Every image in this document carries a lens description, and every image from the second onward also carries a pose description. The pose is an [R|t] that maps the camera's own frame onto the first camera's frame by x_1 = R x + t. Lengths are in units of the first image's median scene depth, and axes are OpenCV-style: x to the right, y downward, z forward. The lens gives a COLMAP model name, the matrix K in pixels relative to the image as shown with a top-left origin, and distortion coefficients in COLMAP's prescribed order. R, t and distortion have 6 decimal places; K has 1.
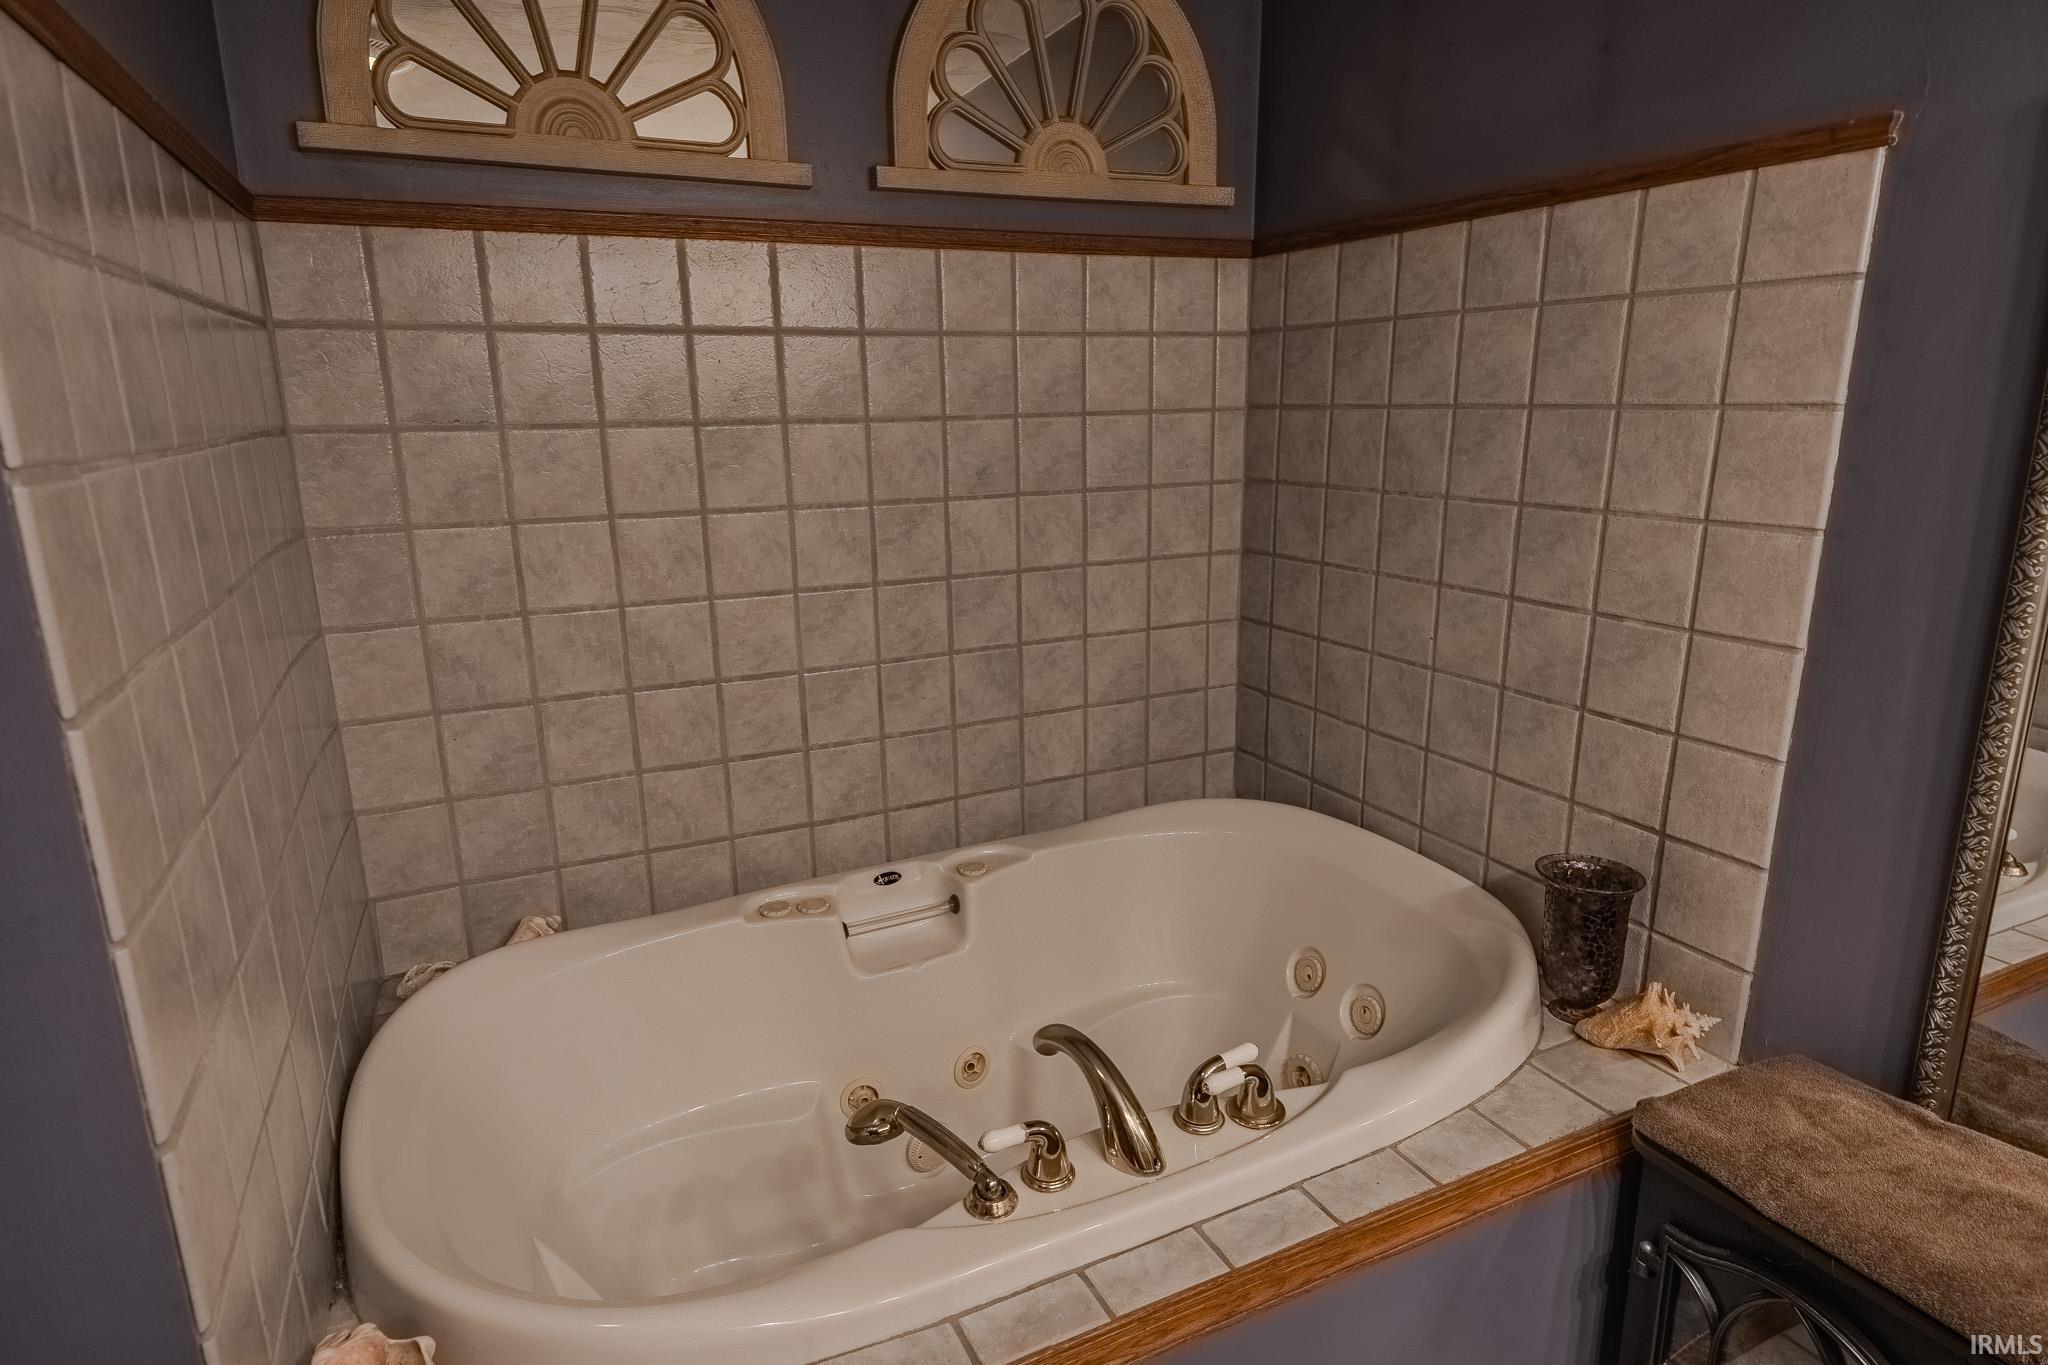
lens RADIAL K [[1155.1, 0, 1015.2], [0, 1155.1, 680.6], [0, 0, 1]] dist [0.032633, -0.003356]
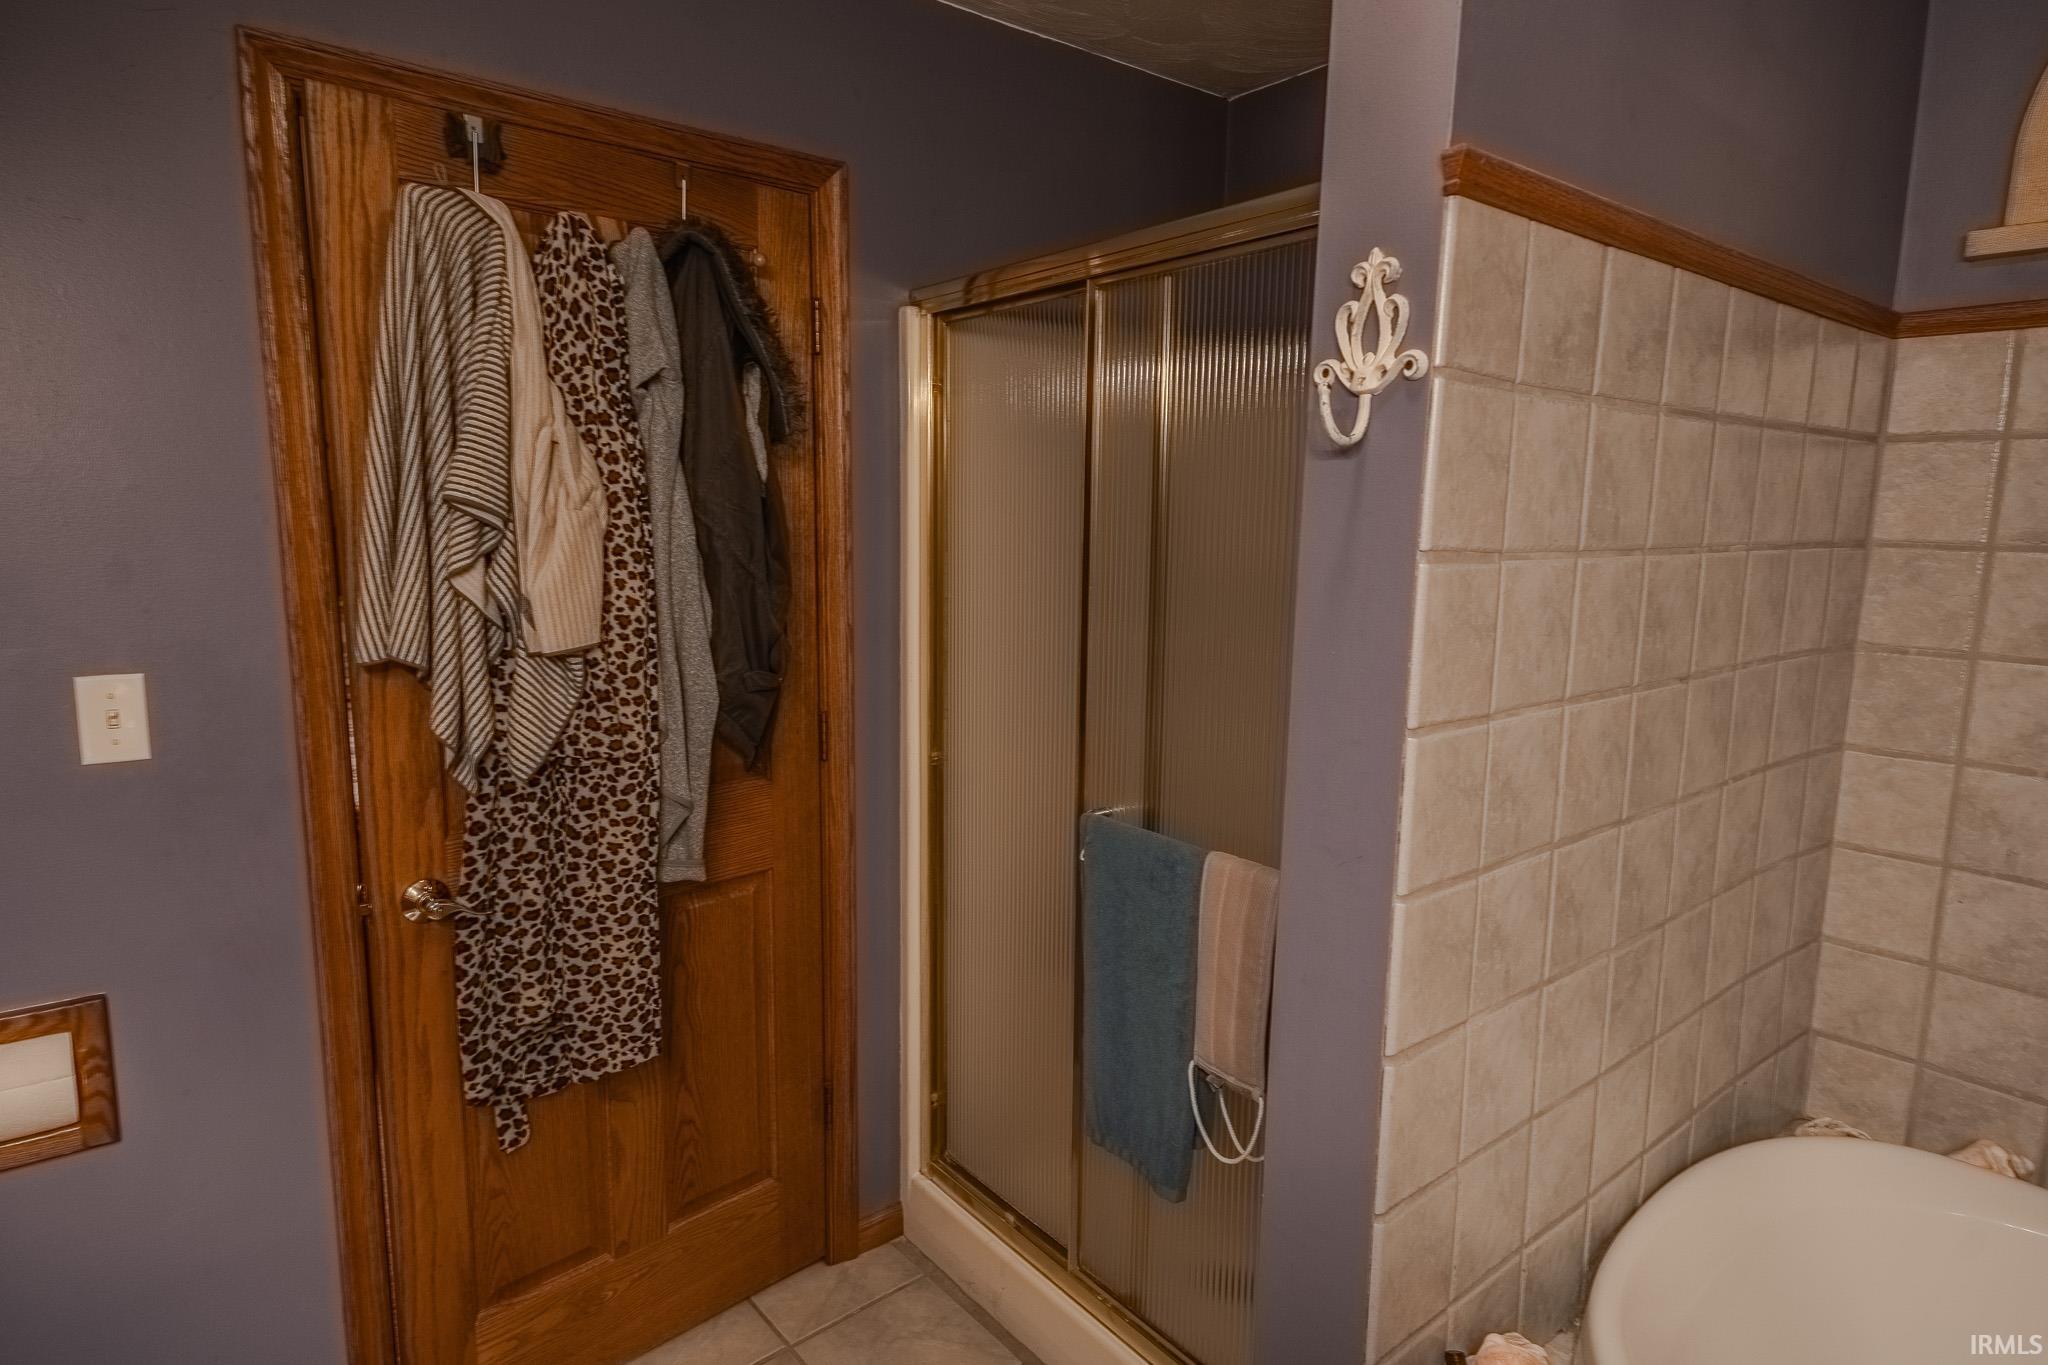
lens RADIAL K [[1155.1, 0, 1016.1], [0, 1155.1, 677.0], [0, 0, 1]] dist [0.032633, -0.003356]
pose [[0.249090, 0.165910, -0.954164, 0.156246], [-0.256827, 0.961260, 0.100098, -0.017942], [0.933806, 0.220121, 0.282050, 0.066017]]
